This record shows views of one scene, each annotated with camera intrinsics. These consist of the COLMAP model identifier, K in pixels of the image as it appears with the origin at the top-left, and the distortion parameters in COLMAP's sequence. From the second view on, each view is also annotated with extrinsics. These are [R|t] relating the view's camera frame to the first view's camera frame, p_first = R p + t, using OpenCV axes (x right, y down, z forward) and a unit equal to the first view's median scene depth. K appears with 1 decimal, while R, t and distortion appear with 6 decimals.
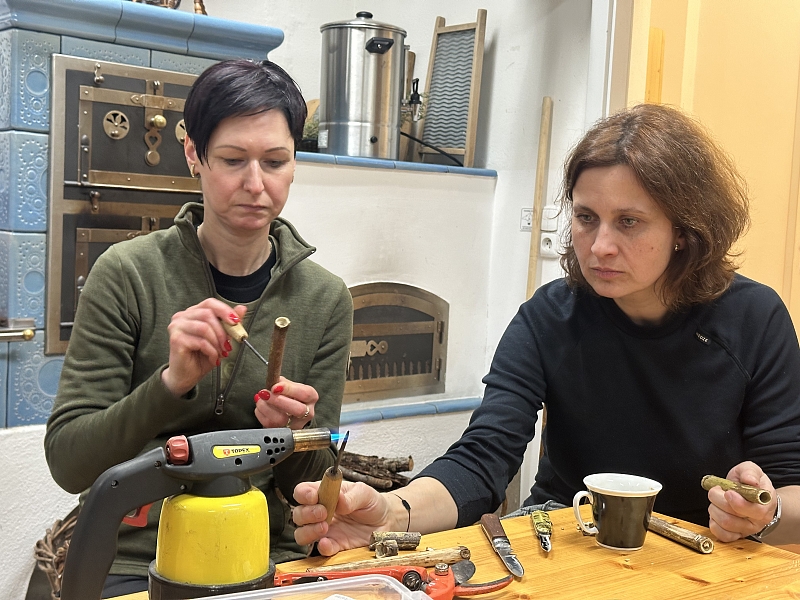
lens RADIAL K [[1094.1, 0, 400.0], [0, 1094.1, 300.0], [0, 0, 1]] dist [0.068512, 0.003488]
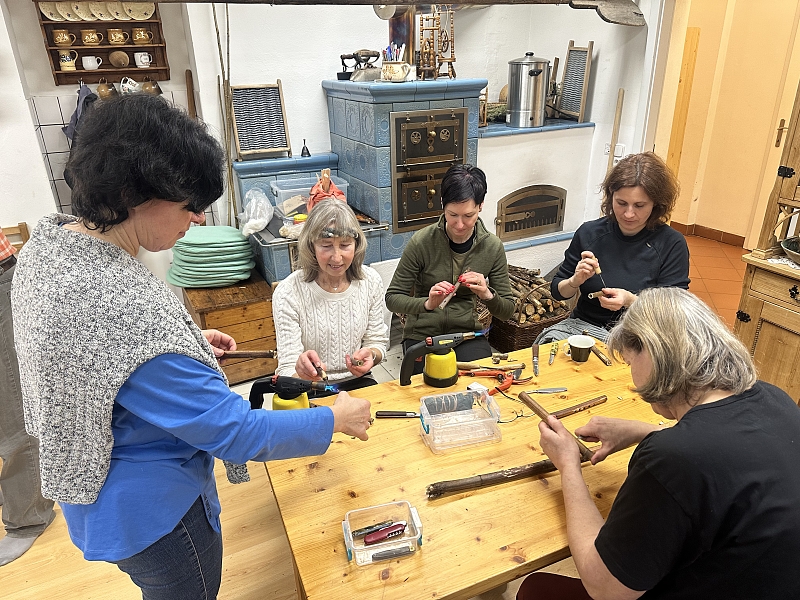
lens RADIAL K [[545.4, 0, 400.0], [0, 545.4, 300.0], [0, 0, 1]] dist [0.000595, -0.042953]
pose [[0.955334, 0.050564, -0.291170, 0.058552], [0.044315, 0.949604, 0.310303, -0.151803], [0.292187, -0.309346, 0.904949, -0.157951]]
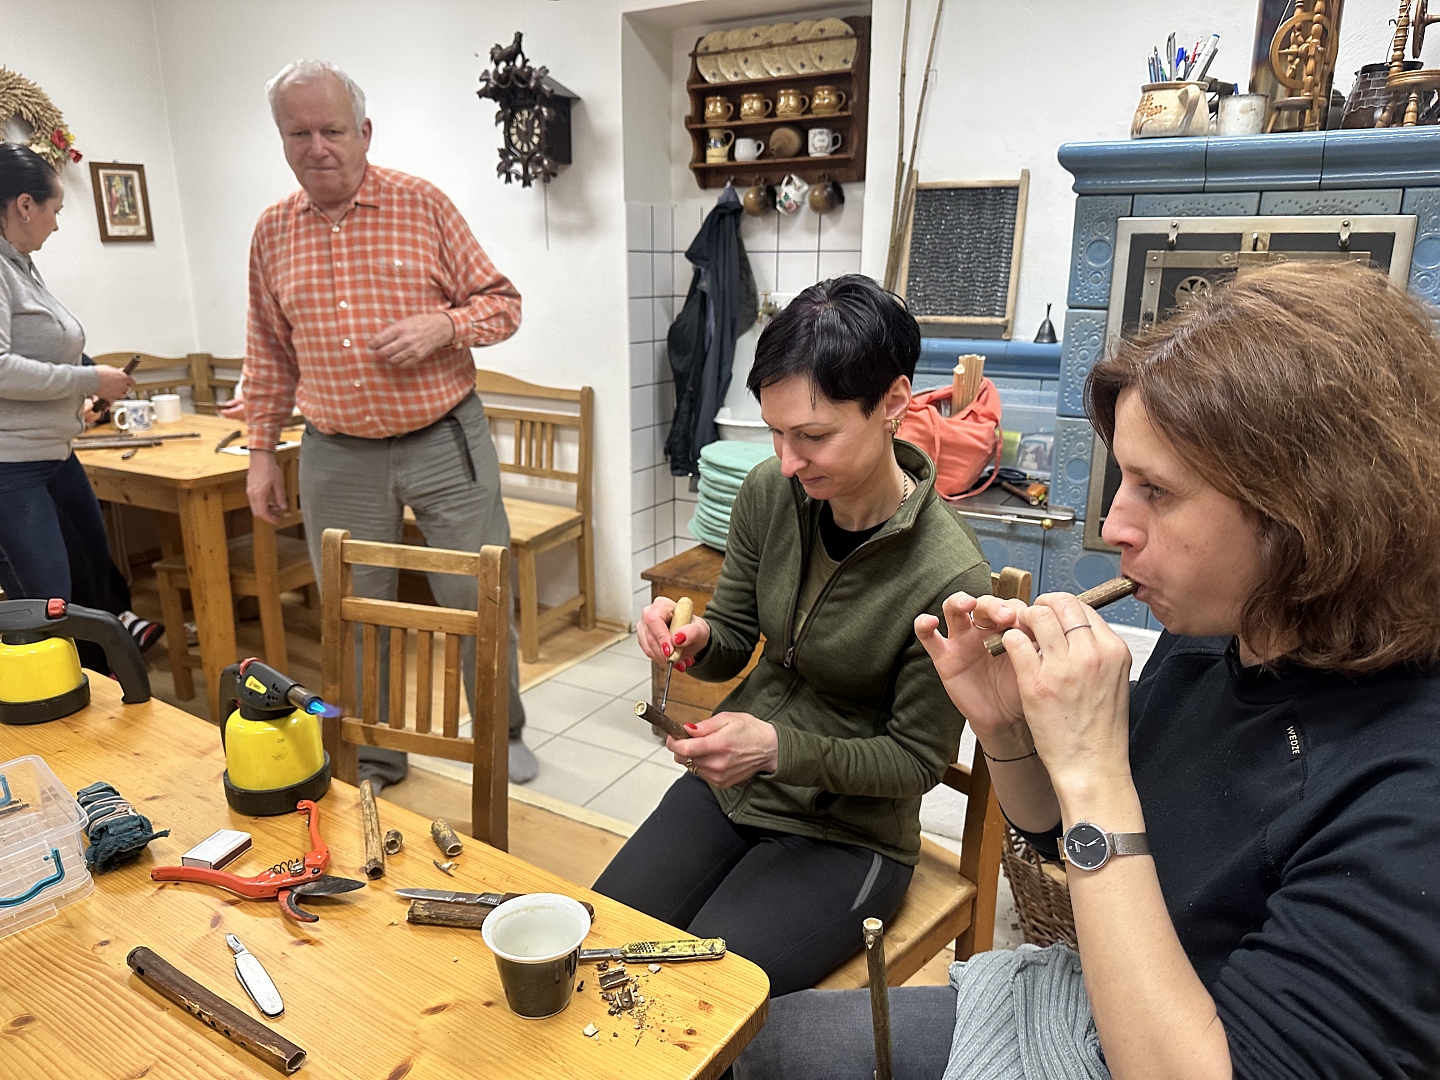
lens RADIAL K [[981.7, 0, 720.0], [0, 981.7, 540.0], [0, 0, 1]] dist [0.000595, -0.042953]
pose [[0.294268, 0.210494, -0.932255, 0.282229], [-0.062175, 0.977594, 0.201105, -0.081435], [0.953698, -0.001216, 0.300762, 0.345113]]
